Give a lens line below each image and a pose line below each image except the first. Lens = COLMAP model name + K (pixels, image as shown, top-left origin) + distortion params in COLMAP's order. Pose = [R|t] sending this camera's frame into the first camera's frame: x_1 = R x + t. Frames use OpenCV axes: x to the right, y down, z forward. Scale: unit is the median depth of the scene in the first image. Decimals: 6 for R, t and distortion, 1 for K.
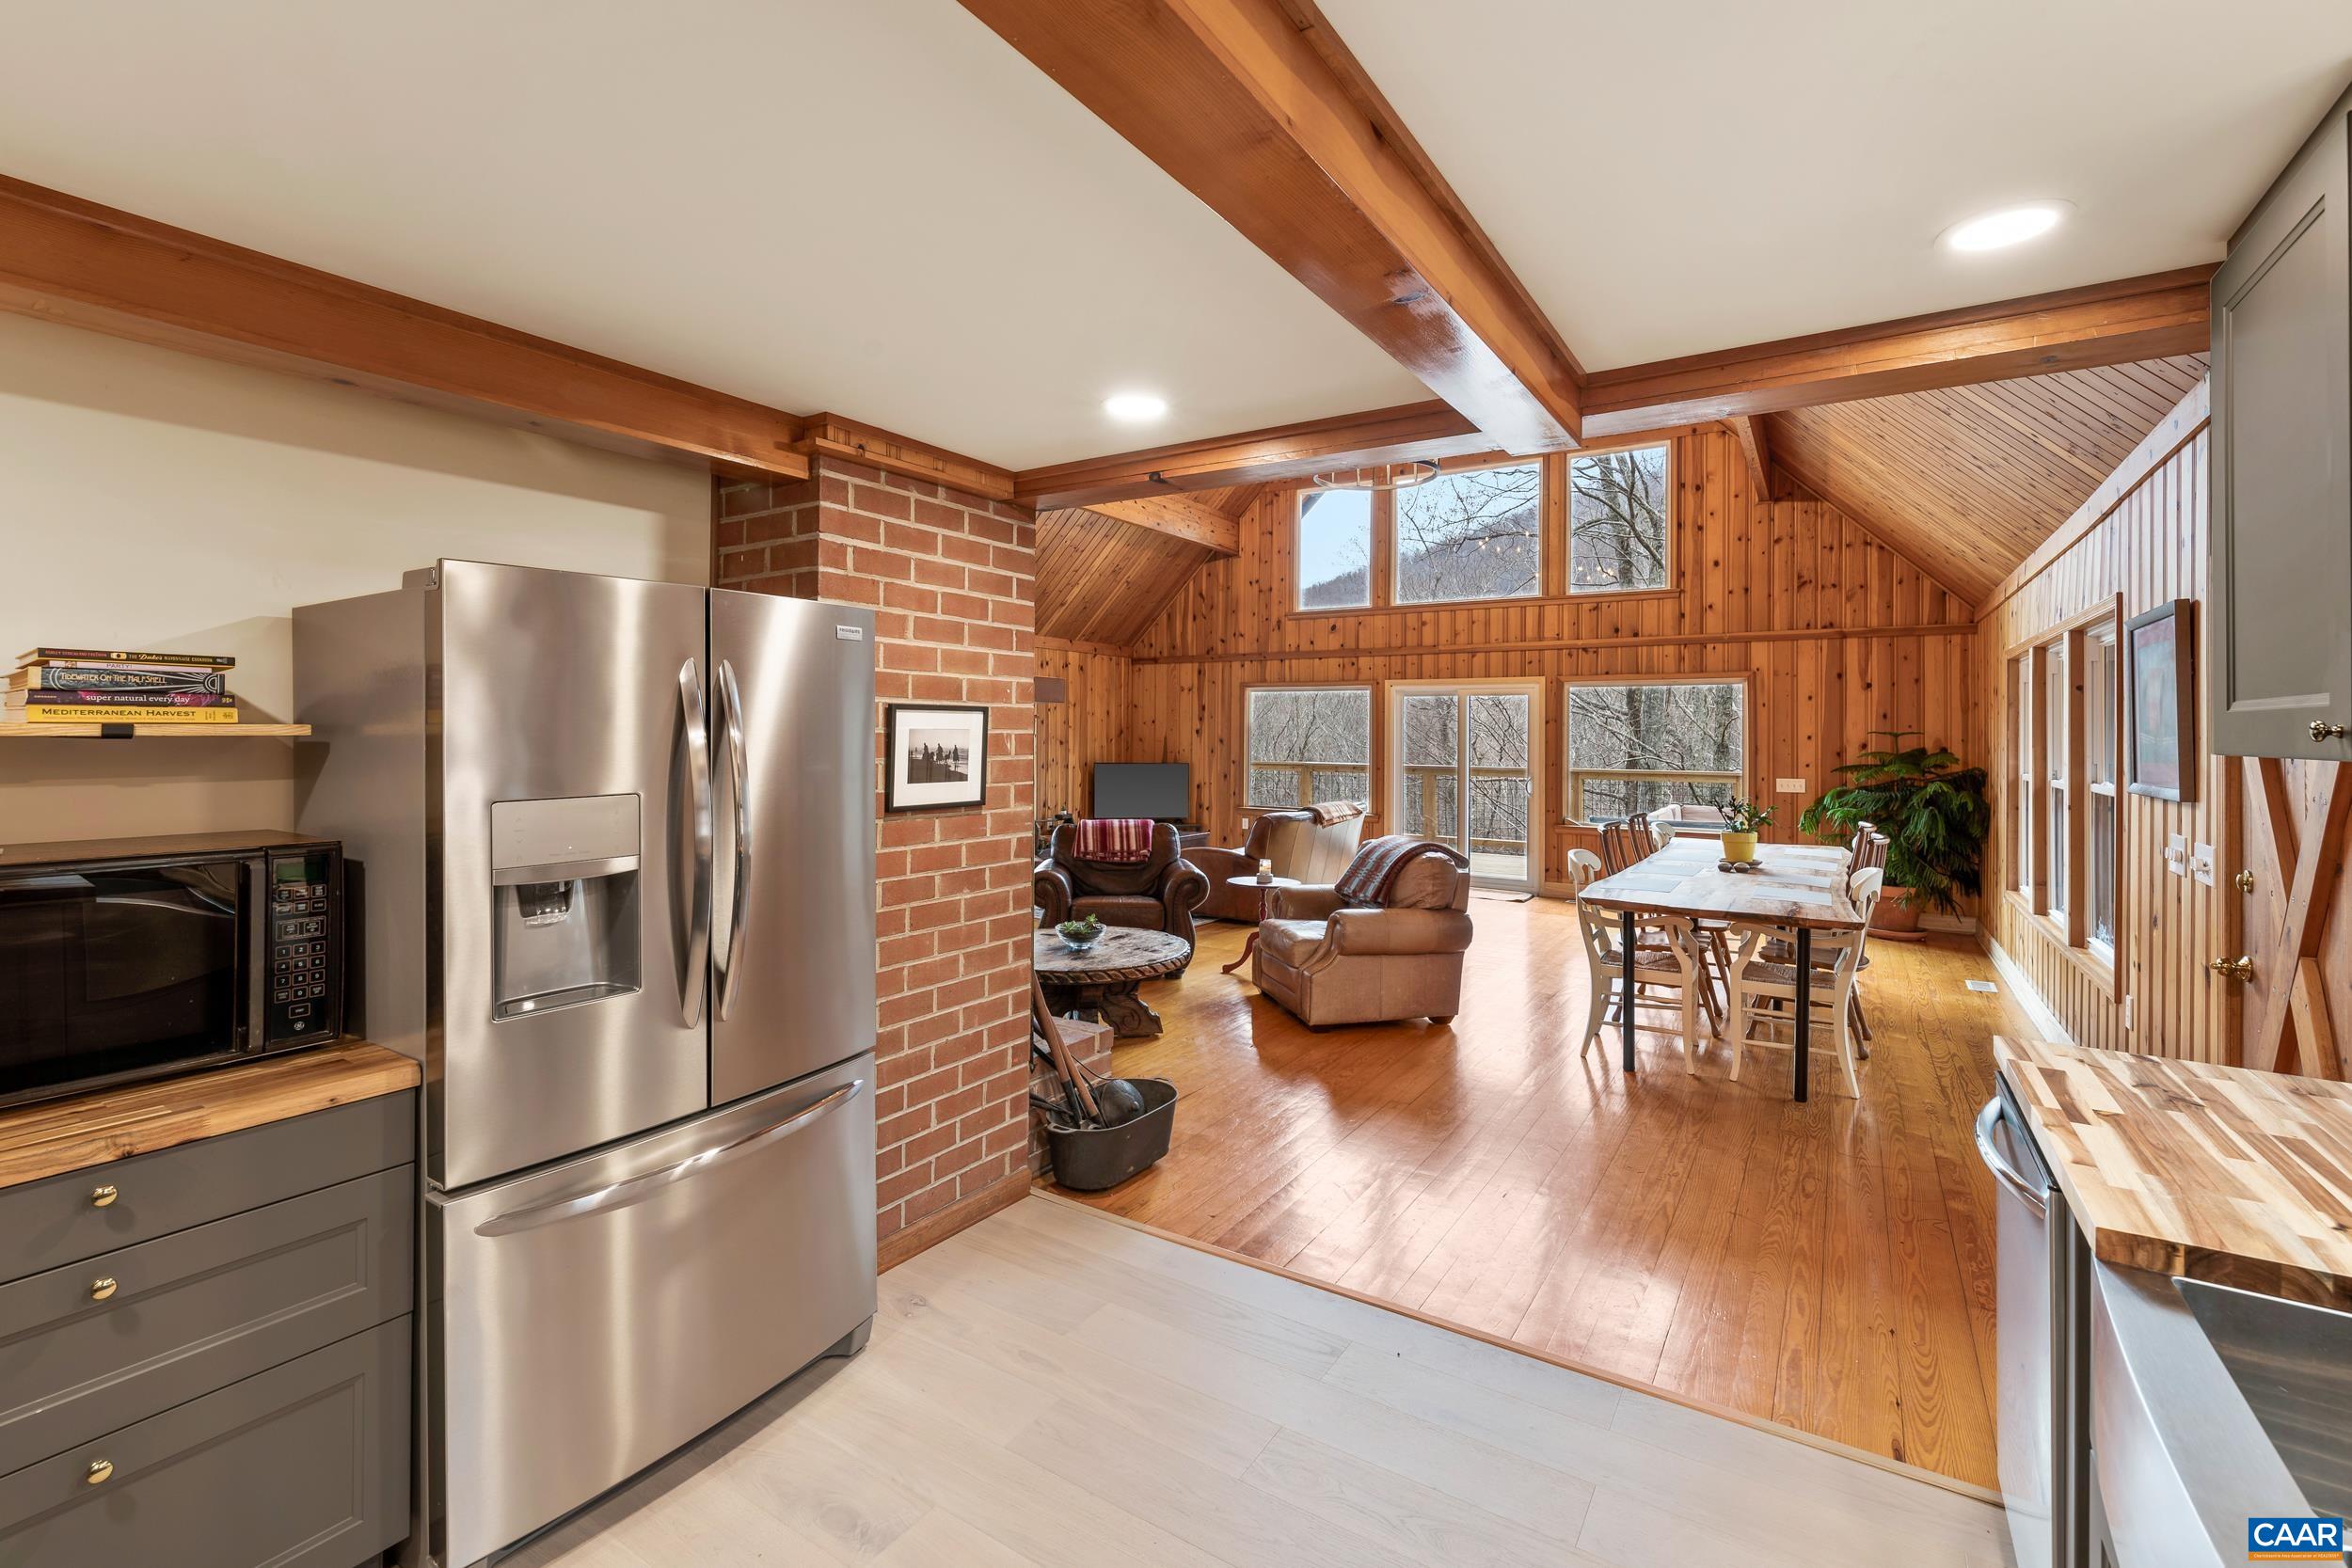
lens RADIAL K [[1018.5, 0, 1210.5], [0, 1018.5, 732.4], [0, 0, 1]] dist [-0.011452, 0.001334]
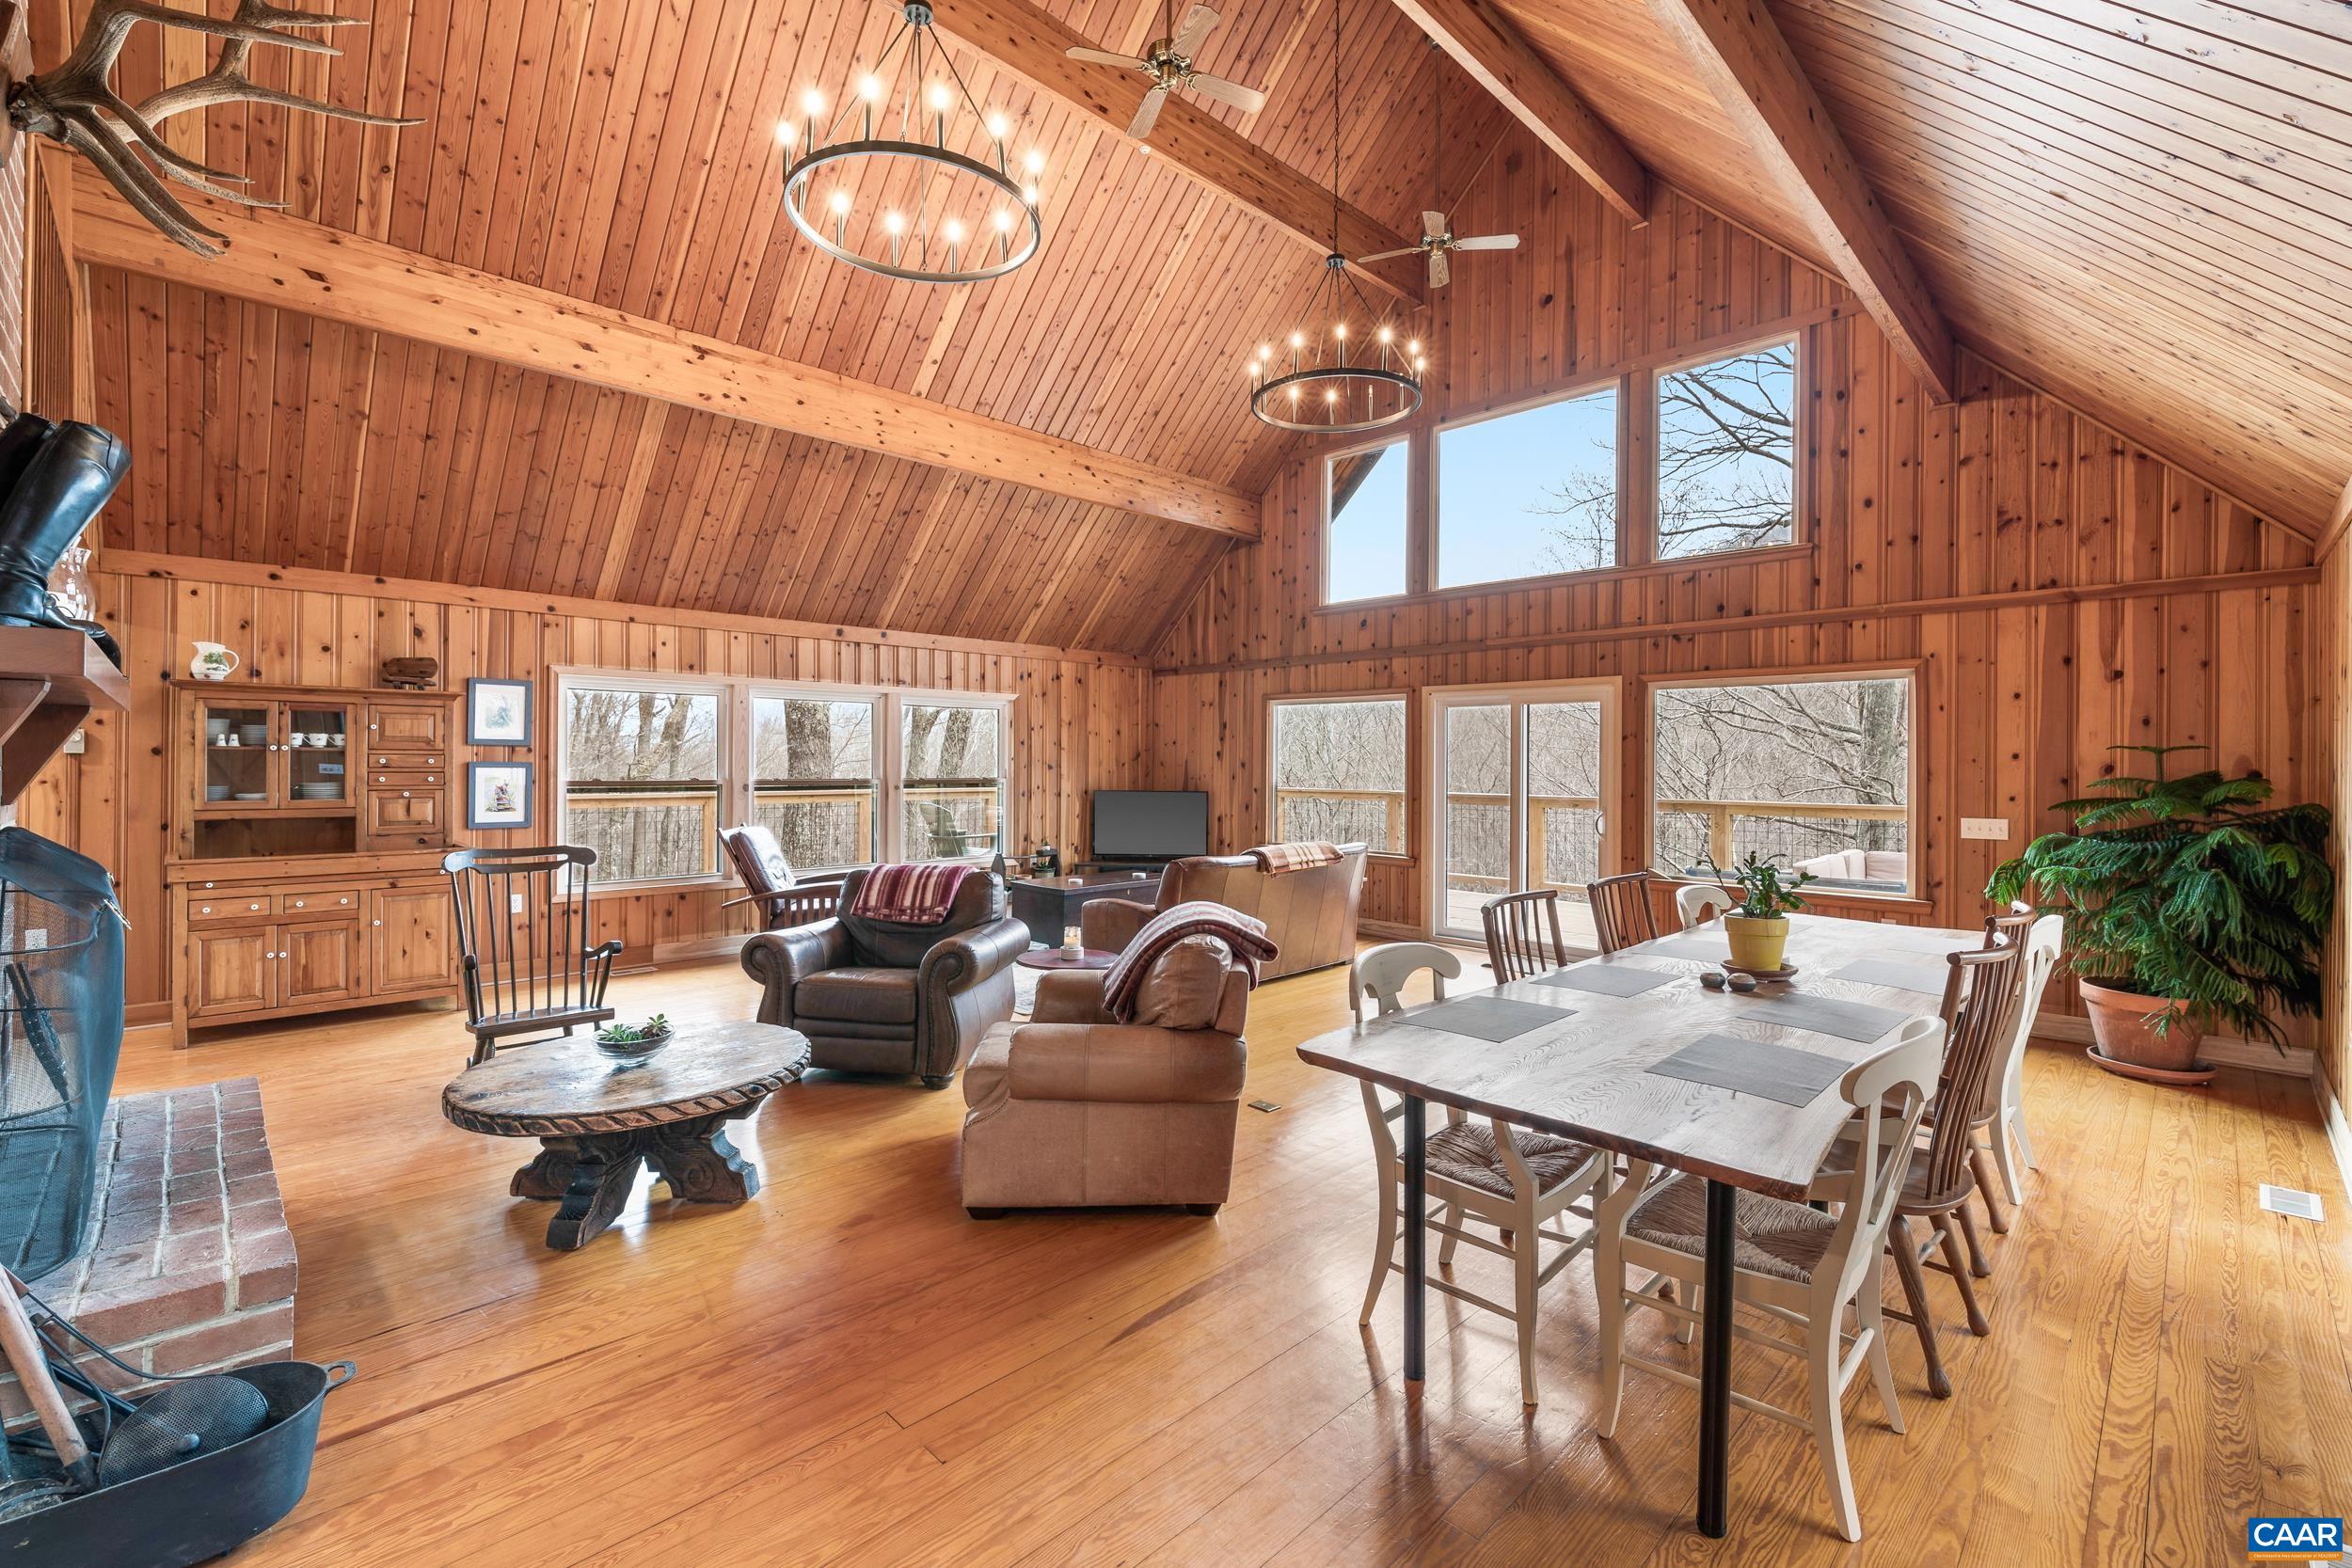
lens RADIAL K [[1018.5, 0, 1196.0], [0, 1018.5, 770.2], [0, 0, 1]] dist [-0.011452, 0.001334]
pose [[0.974606, -0.000786, -0.223925, 0.209034], [0.002935, 0.999953, 0.009263, 0.006337], [0.223907, -0.009685, 0.974562, 0.230753]]
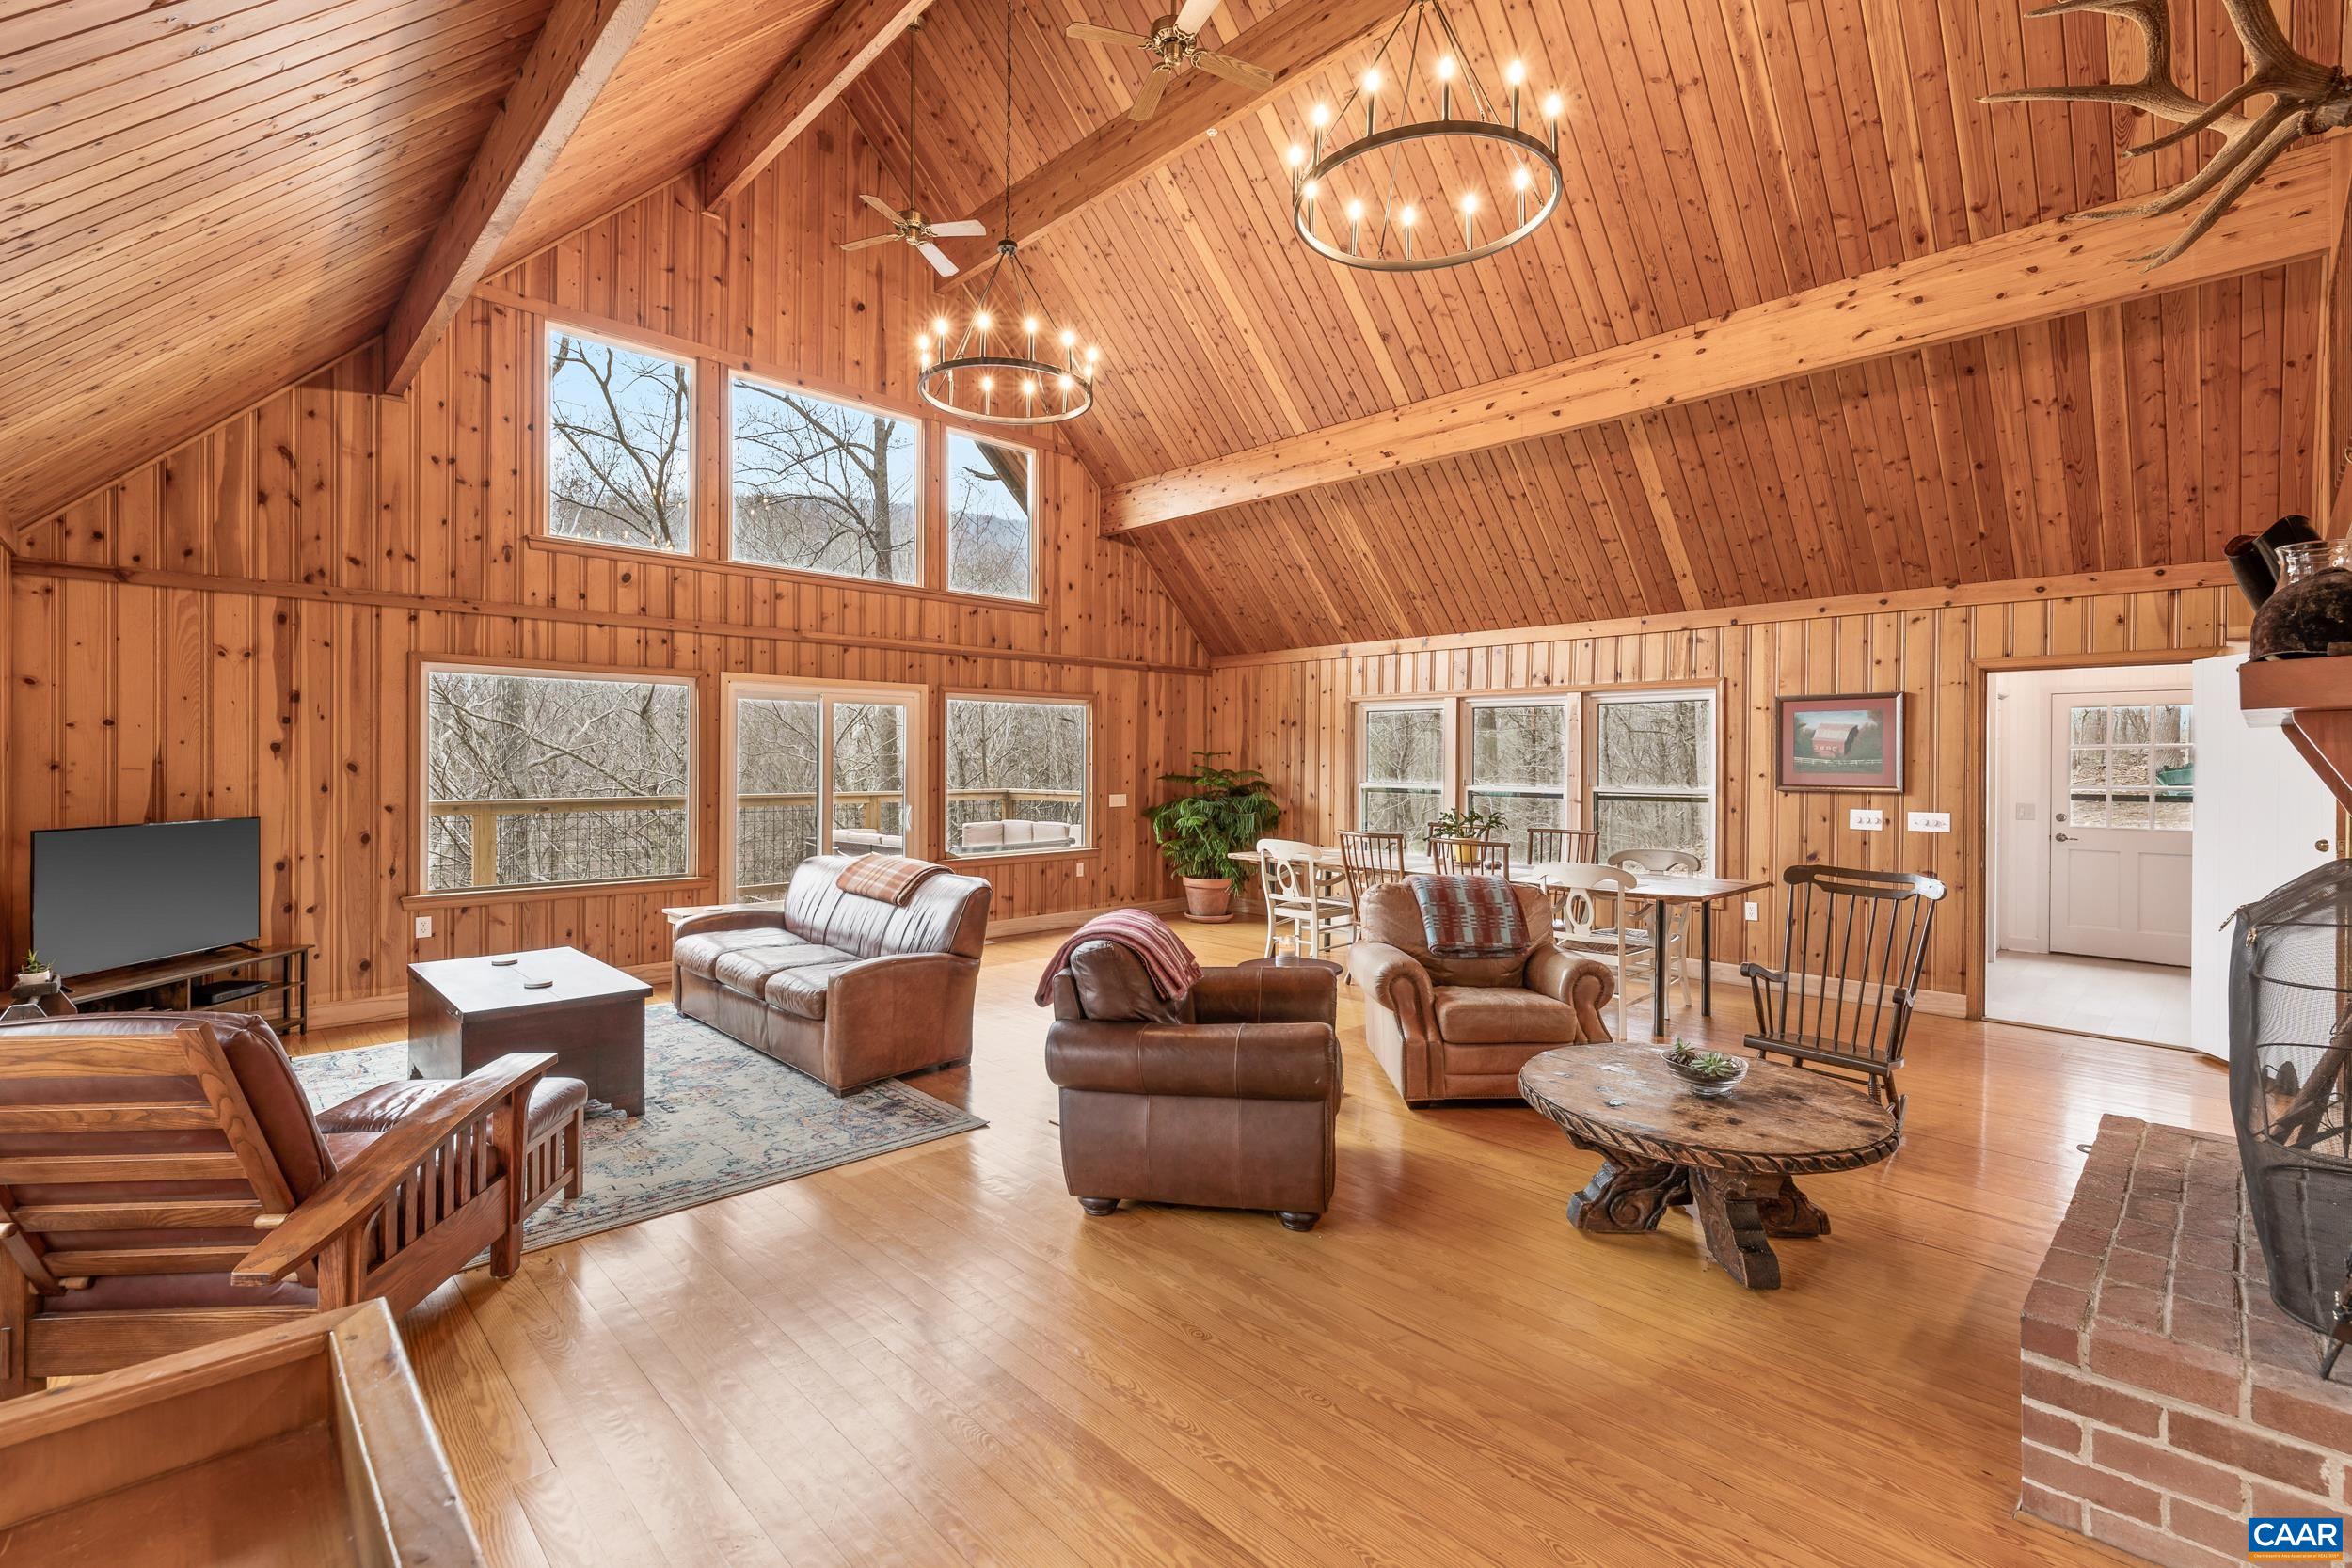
lens RADIAL K [[1018.5, 0, 1155.6], [0, 1018.5, 773.9], [0, 0, 1]] dist [-0.011452, 0.001334]
pose [[0.240788, -0.023126, 0.970302, -0.477989], [-0.007907, 0.999636, 0.025787, -0.004990], [-0.970545, -0.013881, 0.240518, 0.667318]]
